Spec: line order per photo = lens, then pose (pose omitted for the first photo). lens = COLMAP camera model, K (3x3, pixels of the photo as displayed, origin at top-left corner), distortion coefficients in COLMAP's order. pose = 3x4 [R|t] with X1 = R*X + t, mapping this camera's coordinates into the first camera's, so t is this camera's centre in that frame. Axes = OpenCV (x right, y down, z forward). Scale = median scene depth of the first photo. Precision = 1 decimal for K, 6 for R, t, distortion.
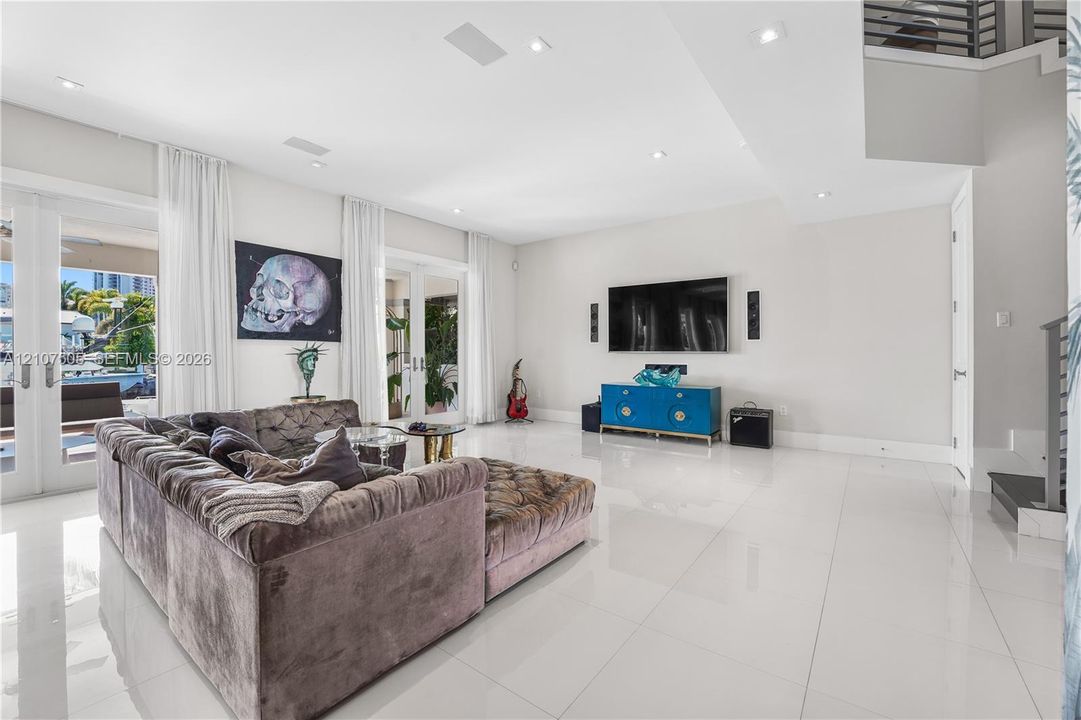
lens RADIAL K [[473.3, 0, 540.5], [0, 473.3, 360.0], [0, 0, 1]] dist [-0.002045, -0.000186]
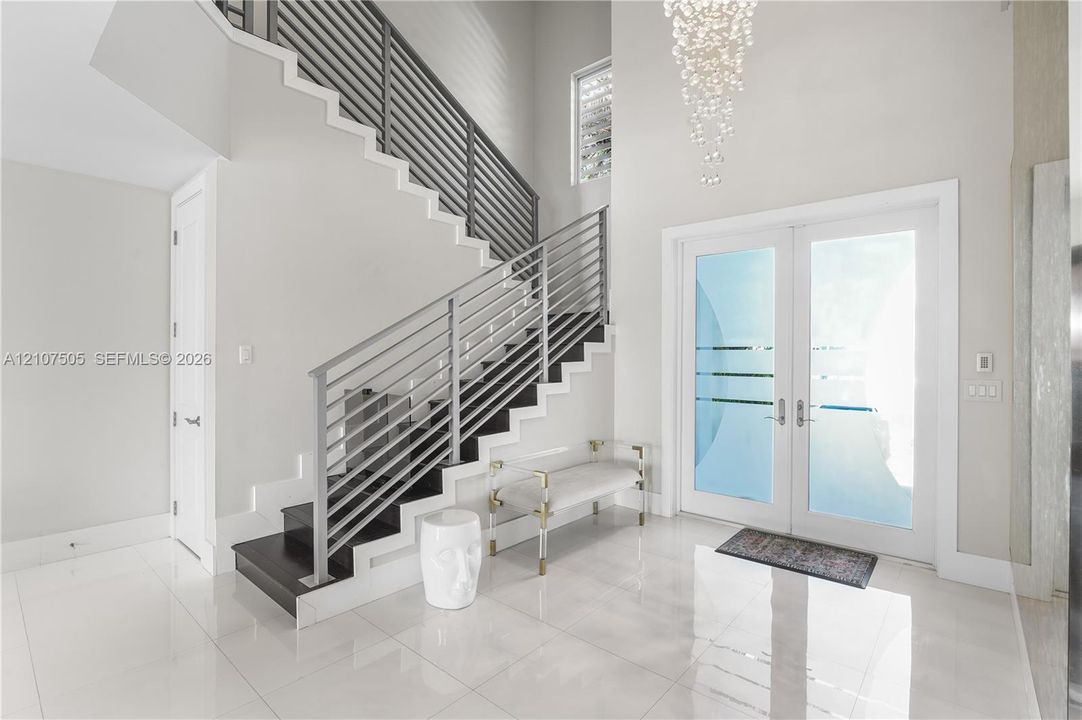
lens RADIAL K [[516.1, 0, 541.0], [0, 516.1, 360.0], [0, 0, 1]] dist [-0.019394, -0.000233]
pose [[0.113913, 0.007103, 0.993465, 0.152340], [-0.000022, 0.999974, -0.007147, -0.069927], [-0.993491, 0.000792, 0.113910, 0.386002]]
